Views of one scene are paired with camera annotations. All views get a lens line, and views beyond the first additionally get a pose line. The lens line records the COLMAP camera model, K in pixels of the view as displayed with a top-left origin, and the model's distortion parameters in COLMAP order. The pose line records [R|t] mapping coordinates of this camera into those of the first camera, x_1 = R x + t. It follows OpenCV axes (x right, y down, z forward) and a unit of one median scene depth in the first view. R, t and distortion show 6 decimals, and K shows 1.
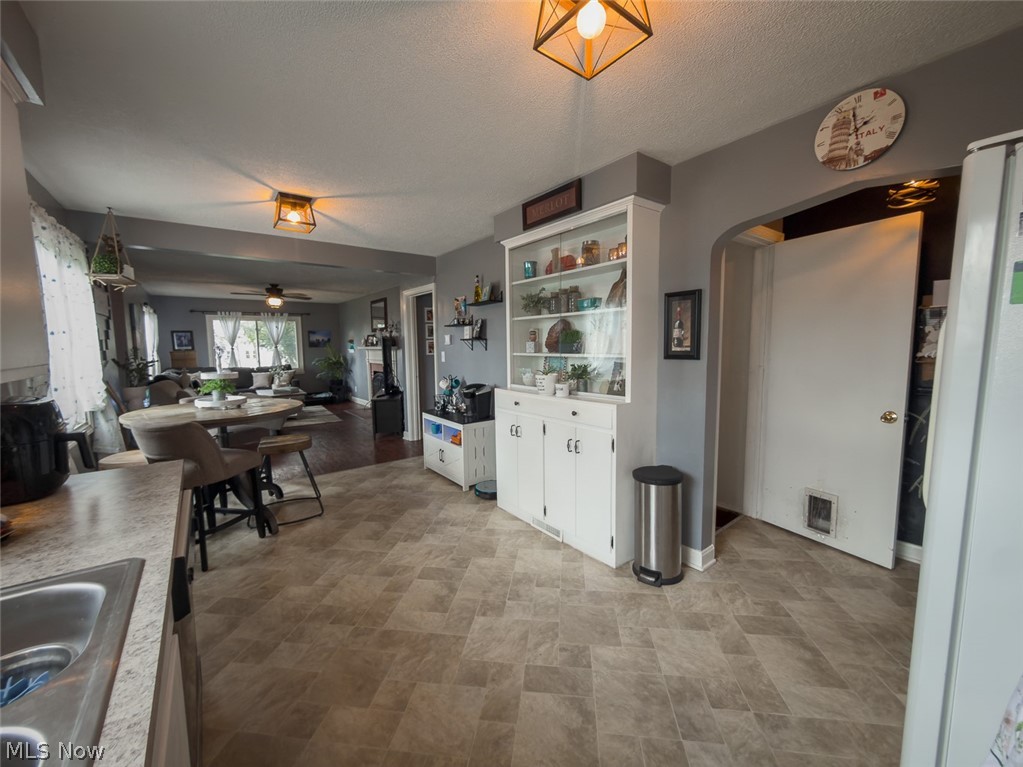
lens RADIAL K [[409.6, 0, 509.8], [0, 409.6, 383.7], [0, 0, 1]] dist [0.035527, -0.000048]
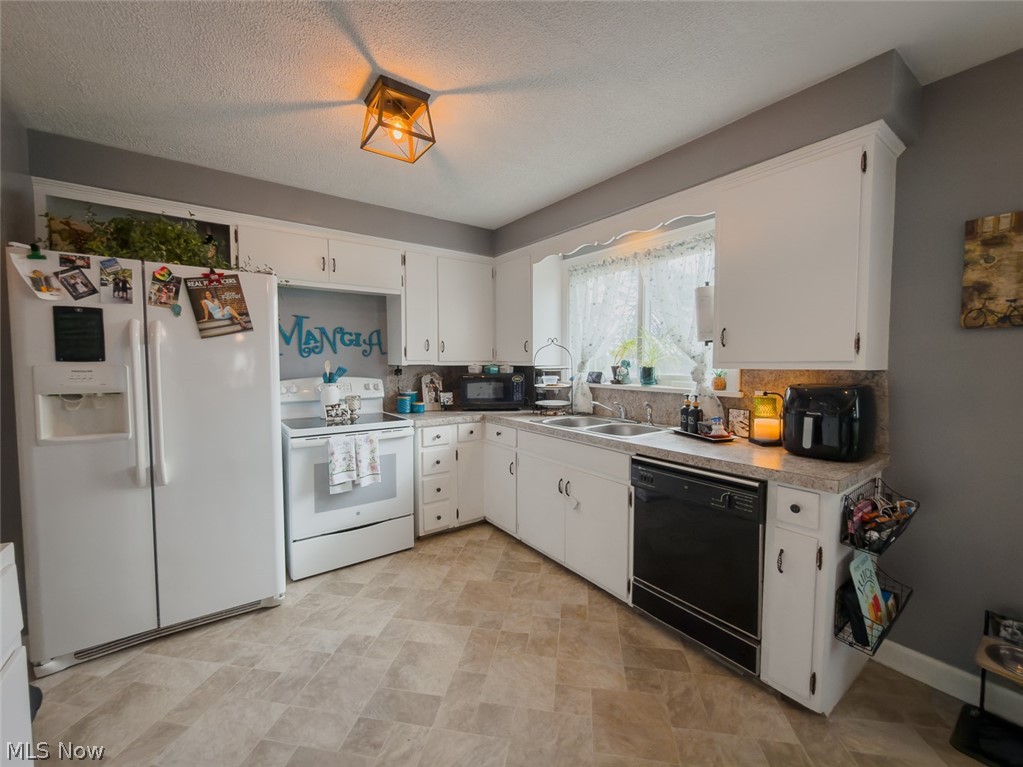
lens RADIAL K [[409.6, 0, 513.1], [0, 409.6, 383.0], [0, 0, 1]] dist [0.035527, -0.000048]
pose [[-0.999836, 0.012757, 0.012886, -0.452777], [0.014483, 0.989435, 0.144249, -0.160717], [-0.010910, 0.144412, -0.989458, 2.036278]]
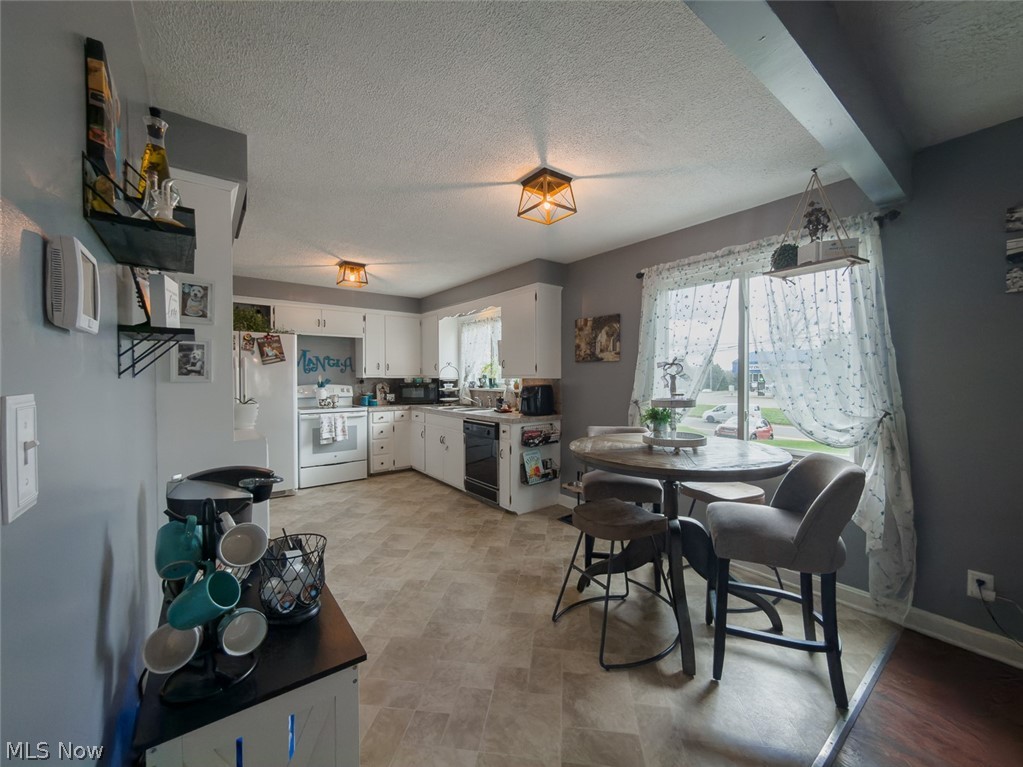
lens RADIAL K [[409.6, 0, 511.2], [0, 409.6, 386.3], [0, 0, 1]] dist [0.035527, -0.000048]
pose [[-0.999889, 0.014440, 0.003798, -1.027438], [0.014776, 0.993533, 0.112580, -0.248675], [-0.002148, 0.112623, -0.993635, 3.254665]]
